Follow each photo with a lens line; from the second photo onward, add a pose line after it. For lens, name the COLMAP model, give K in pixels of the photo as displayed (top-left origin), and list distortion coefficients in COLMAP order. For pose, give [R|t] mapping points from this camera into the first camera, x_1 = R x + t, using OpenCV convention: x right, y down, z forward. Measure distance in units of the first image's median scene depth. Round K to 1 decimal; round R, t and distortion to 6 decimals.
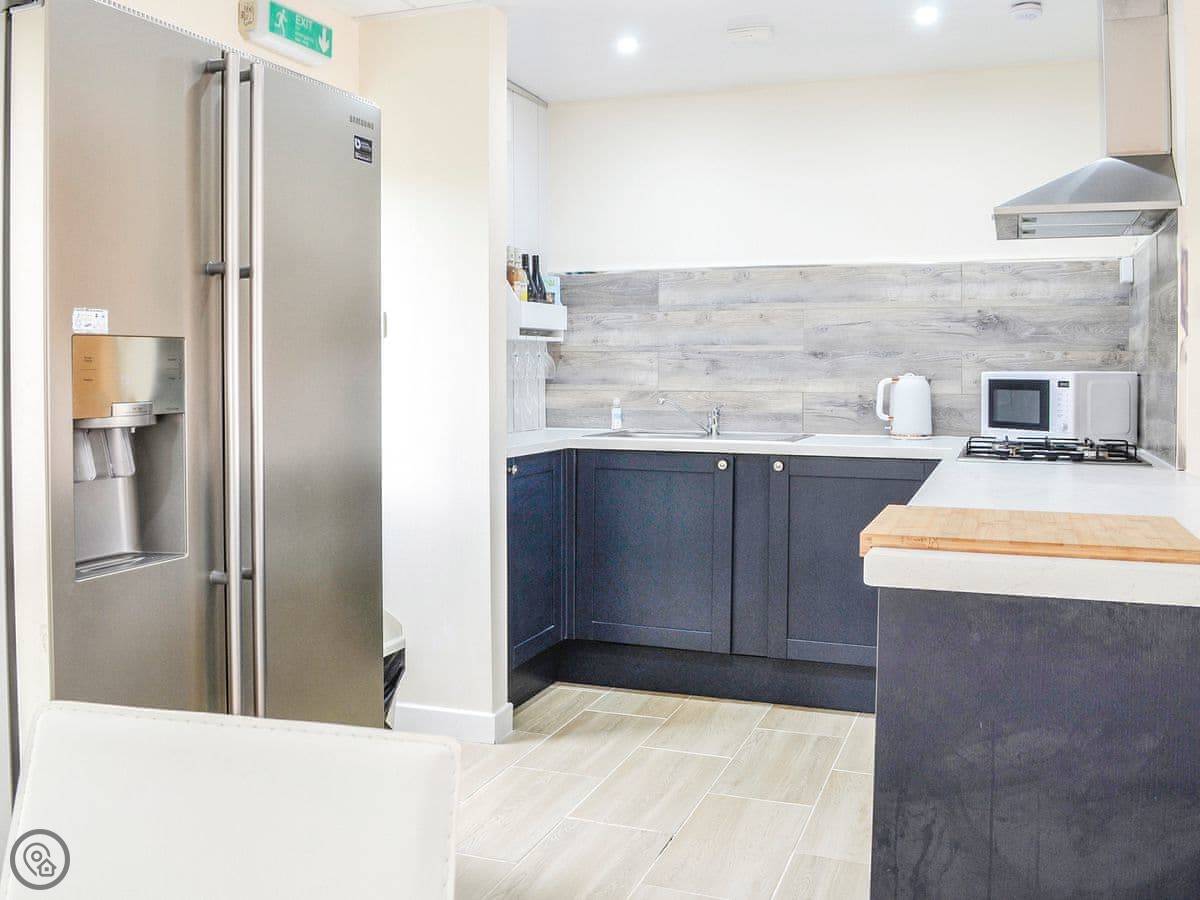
lens RADIAL K [[1098.8, 0, 592.9], [0, 1098.8, 409.3], [0, 0, 1]] dist [-0.067460, 0.007299]
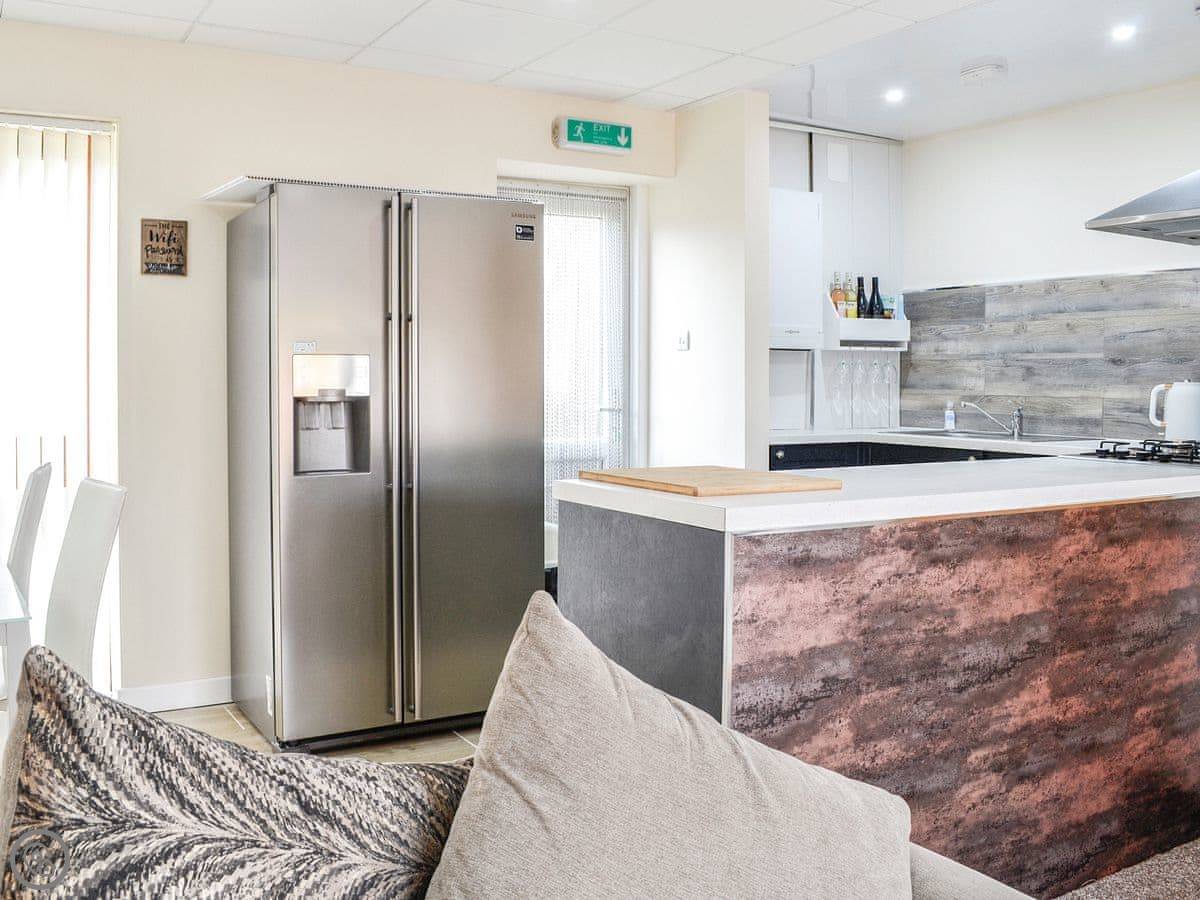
lens RADIAL K [[1090.7, 0, 600.0], [0, 1090.7, 450.0], [0, 0, 1]] dist [-0.053124, 0.012147]
pose [[0.802365, 0.041472, -0.595391, 0.413727], [-0.024344, 0.999027, 0.036781, 0.007369], [0.596337, -0.015018, 0.802594, -0.100367]]
